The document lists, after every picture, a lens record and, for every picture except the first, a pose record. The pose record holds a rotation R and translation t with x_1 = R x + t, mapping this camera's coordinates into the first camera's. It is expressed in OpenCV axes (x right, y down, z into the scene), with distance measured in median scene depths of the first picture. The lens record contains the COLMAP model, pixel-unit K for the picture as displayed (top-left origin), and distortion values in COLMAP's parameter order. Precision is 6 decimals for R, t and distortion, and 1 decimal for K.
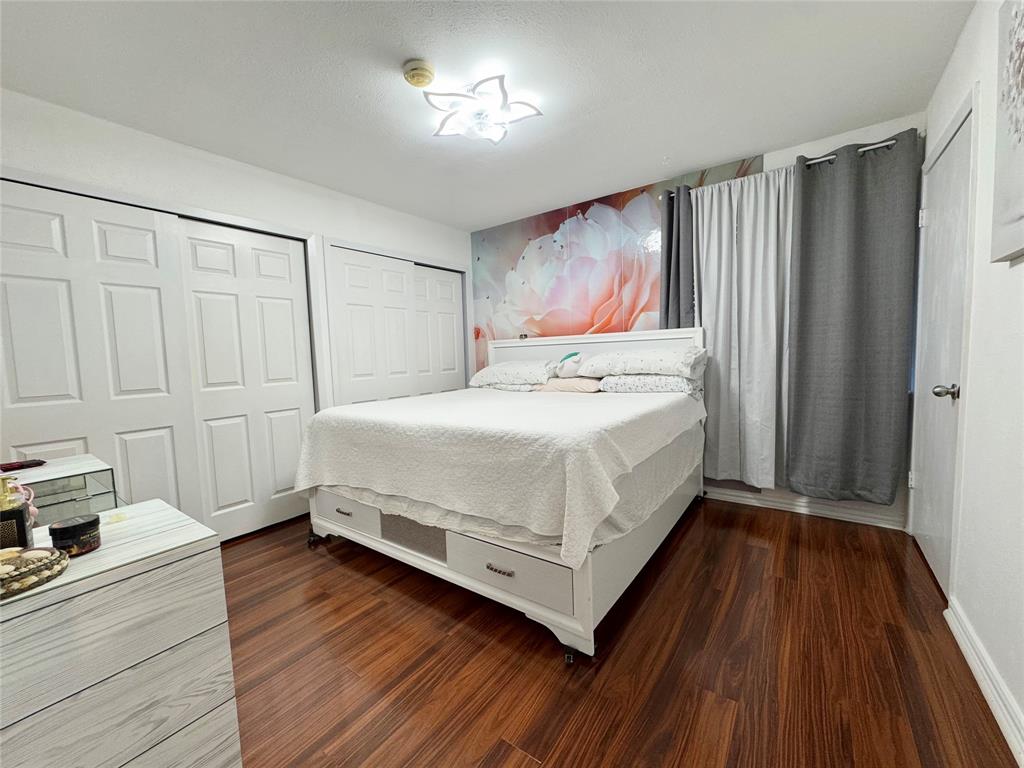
lens RADIAL K [[408.1, 0, 513.0], [0, 408.1, 382.5], [0, 0, 1]] dist [-0.008104, 0.000806]
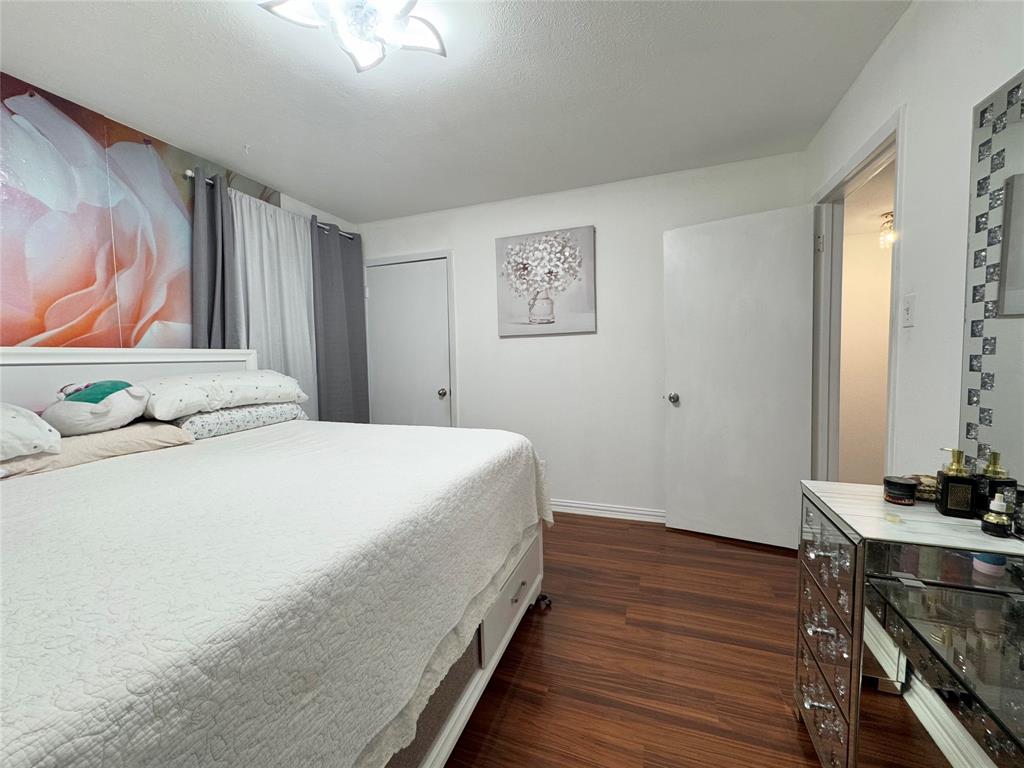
lens RADIAL K [[408.1, 0, 513.5], [0, 408.1, 386.2], [0, 0, 1]] dist [-0.008104, 0.000806]
pose [[-0.280133, -0.024901, 0.959638, -0.504459], [0.097505, 0.993755, 0.054250, -0.044873], [-0.954997, 0.108767, -0.275956, 0.649339]]
